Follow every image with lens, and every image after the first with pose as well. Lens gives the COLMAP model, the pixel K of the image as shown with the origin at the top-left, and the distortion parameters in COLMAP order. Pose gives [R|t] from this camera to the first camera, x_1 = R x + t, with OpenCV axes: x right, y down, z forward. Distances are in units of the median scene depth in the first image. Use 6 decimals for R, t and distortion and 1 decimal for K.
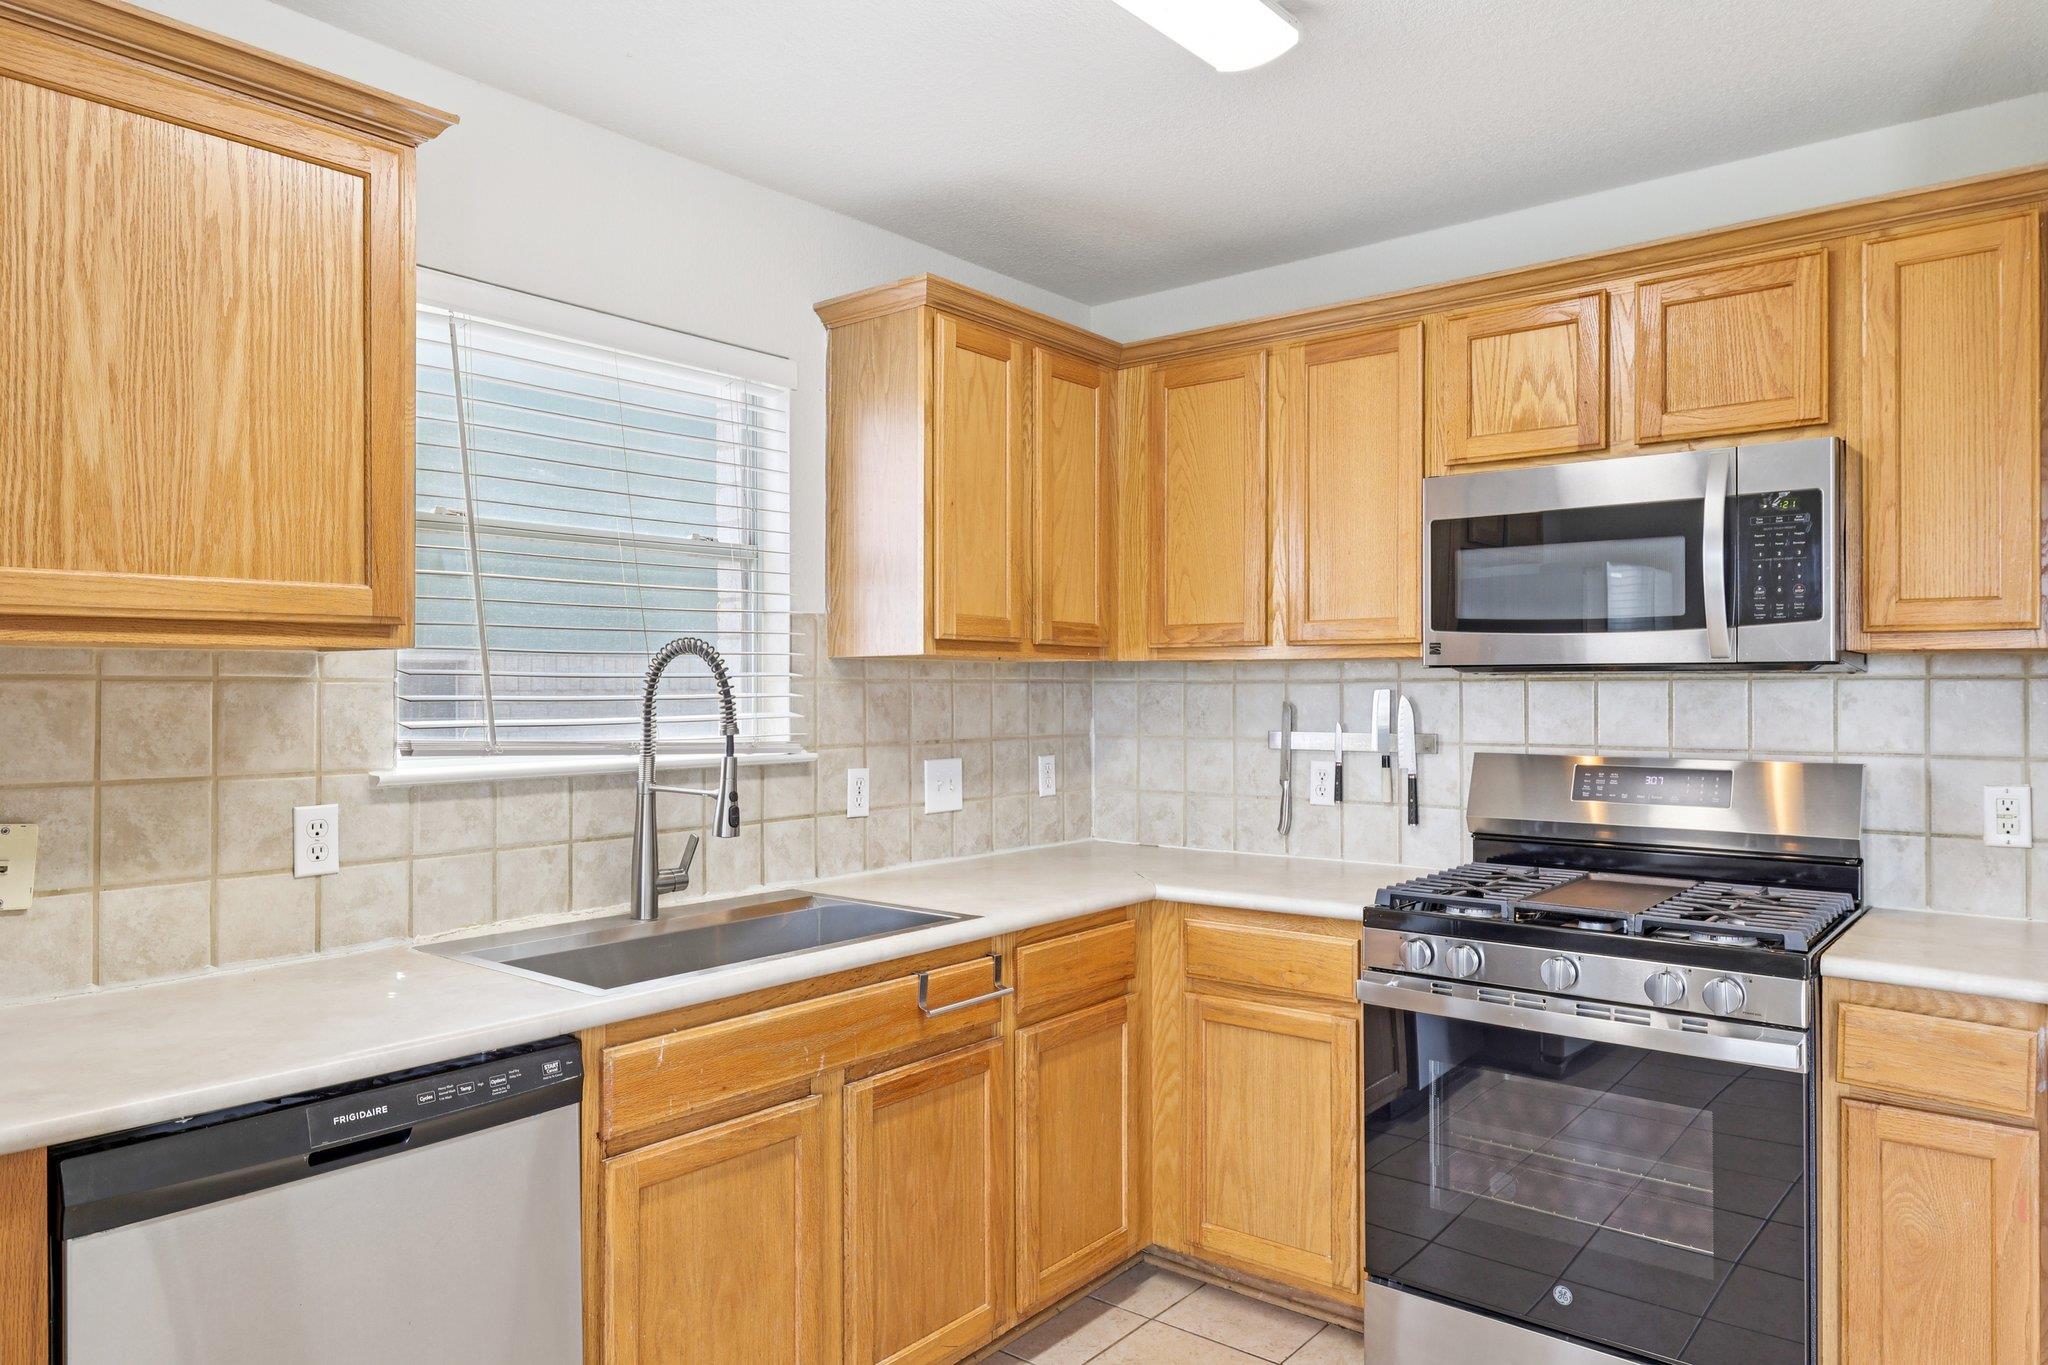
lens RADIAL K [[1330.8, 0, 1026.2], [0, 1330.8, 680.8], [0, 0, 1]] dist [0.002814, 0.000539]
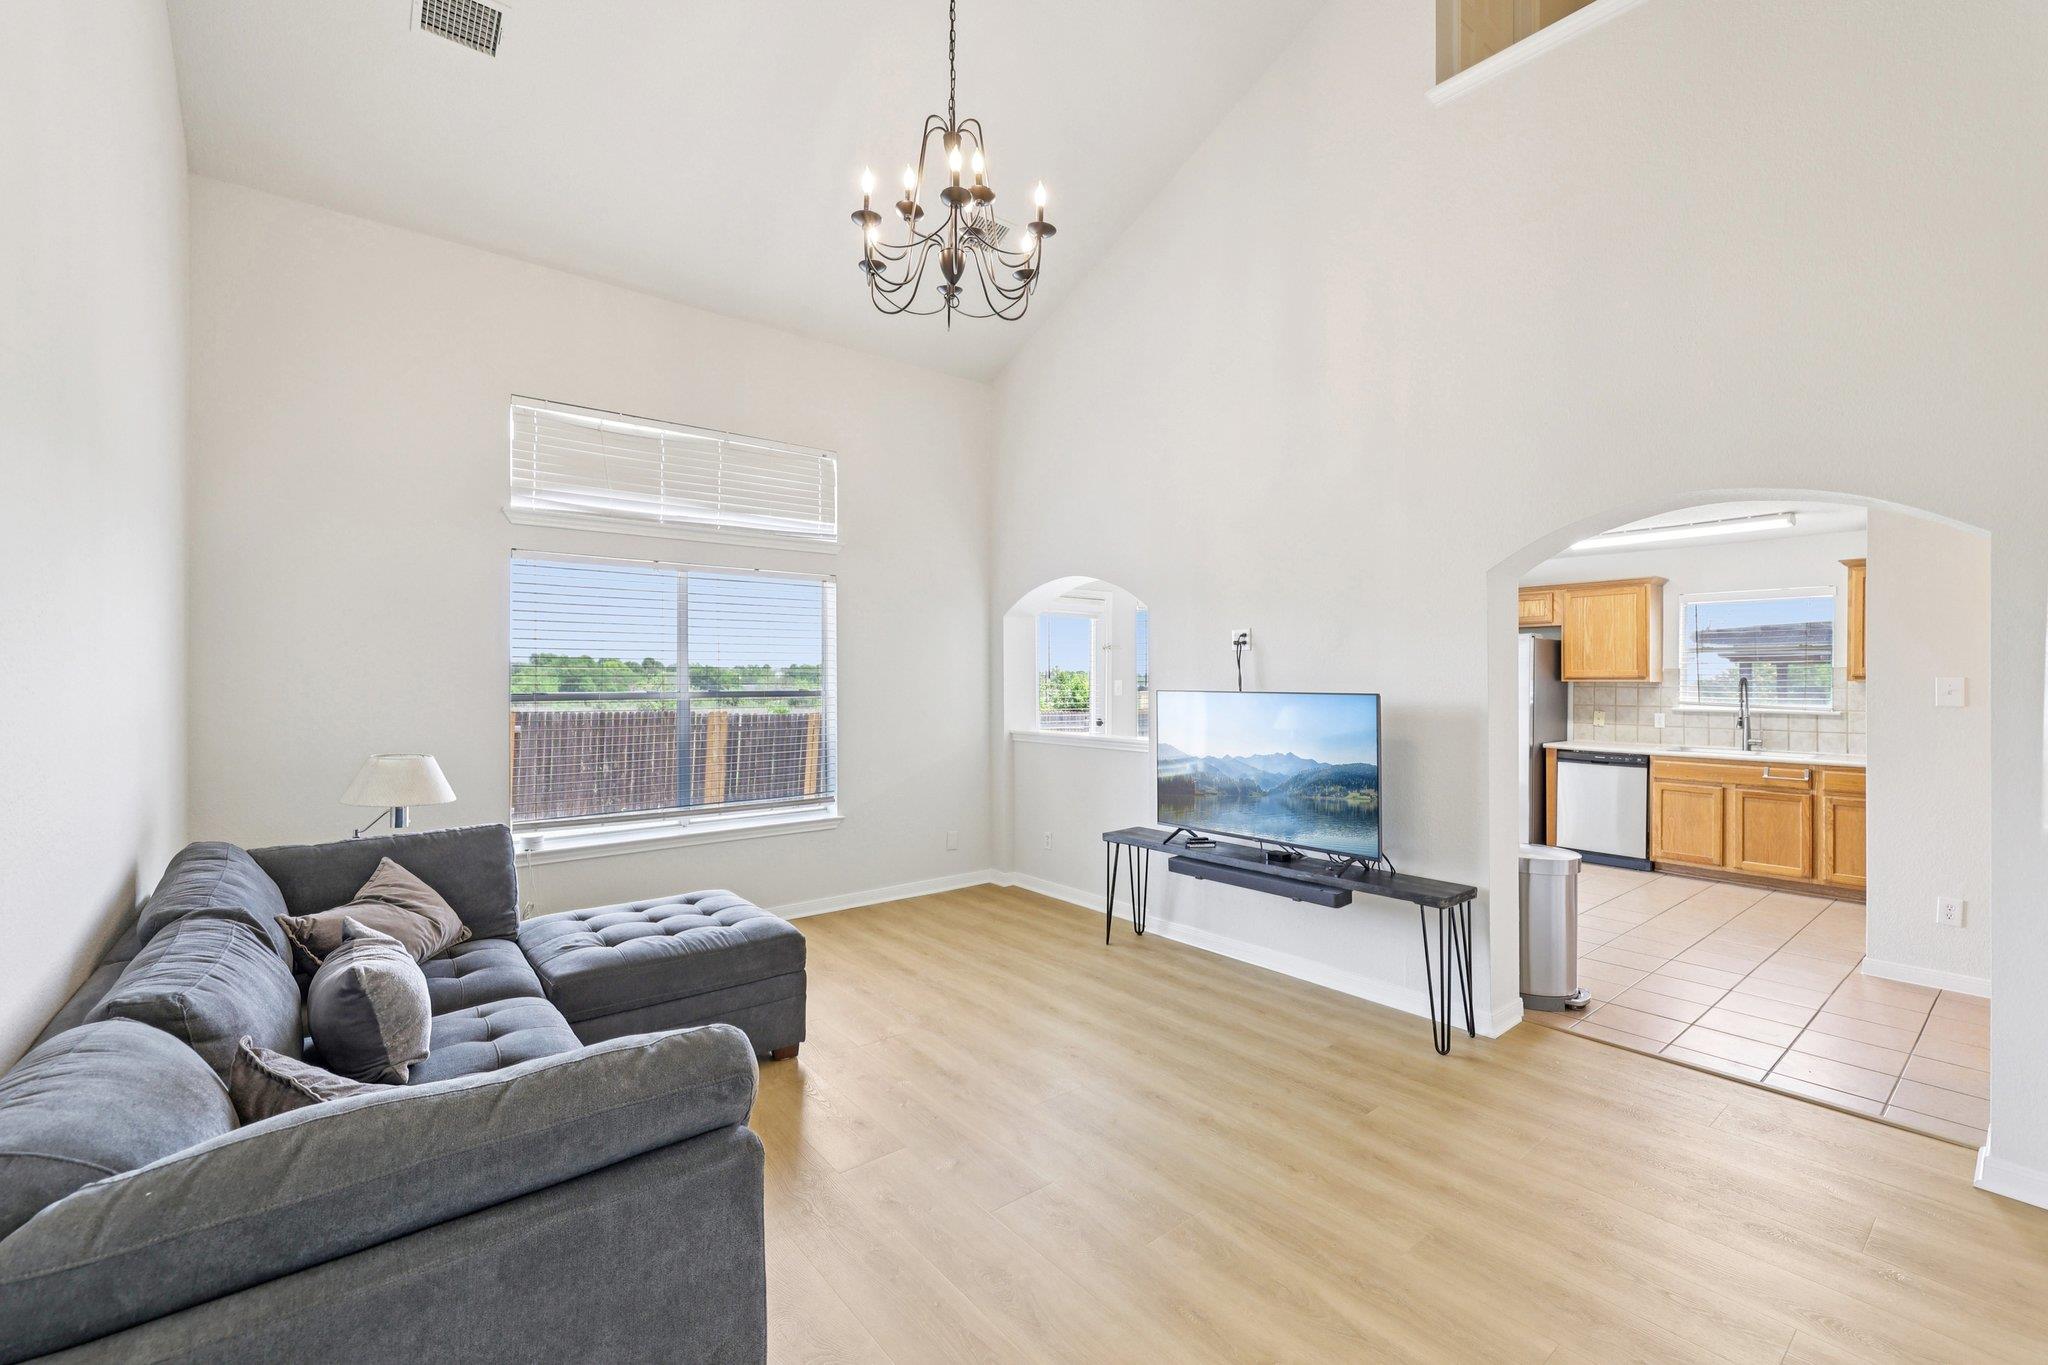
lens RADIAL K [[869.9, 0, 1026.3], [0, 869.9, 678.5], [0, 0, 1]] dist [0.000552, -0.000018]
pose [[-0.202090, 0.002251, -0.979364, 3.067557], [0.001097, 0.999997, 0.002072, -0.043537], [0.979366, -0.000656, -0.202092, -0.621224]]
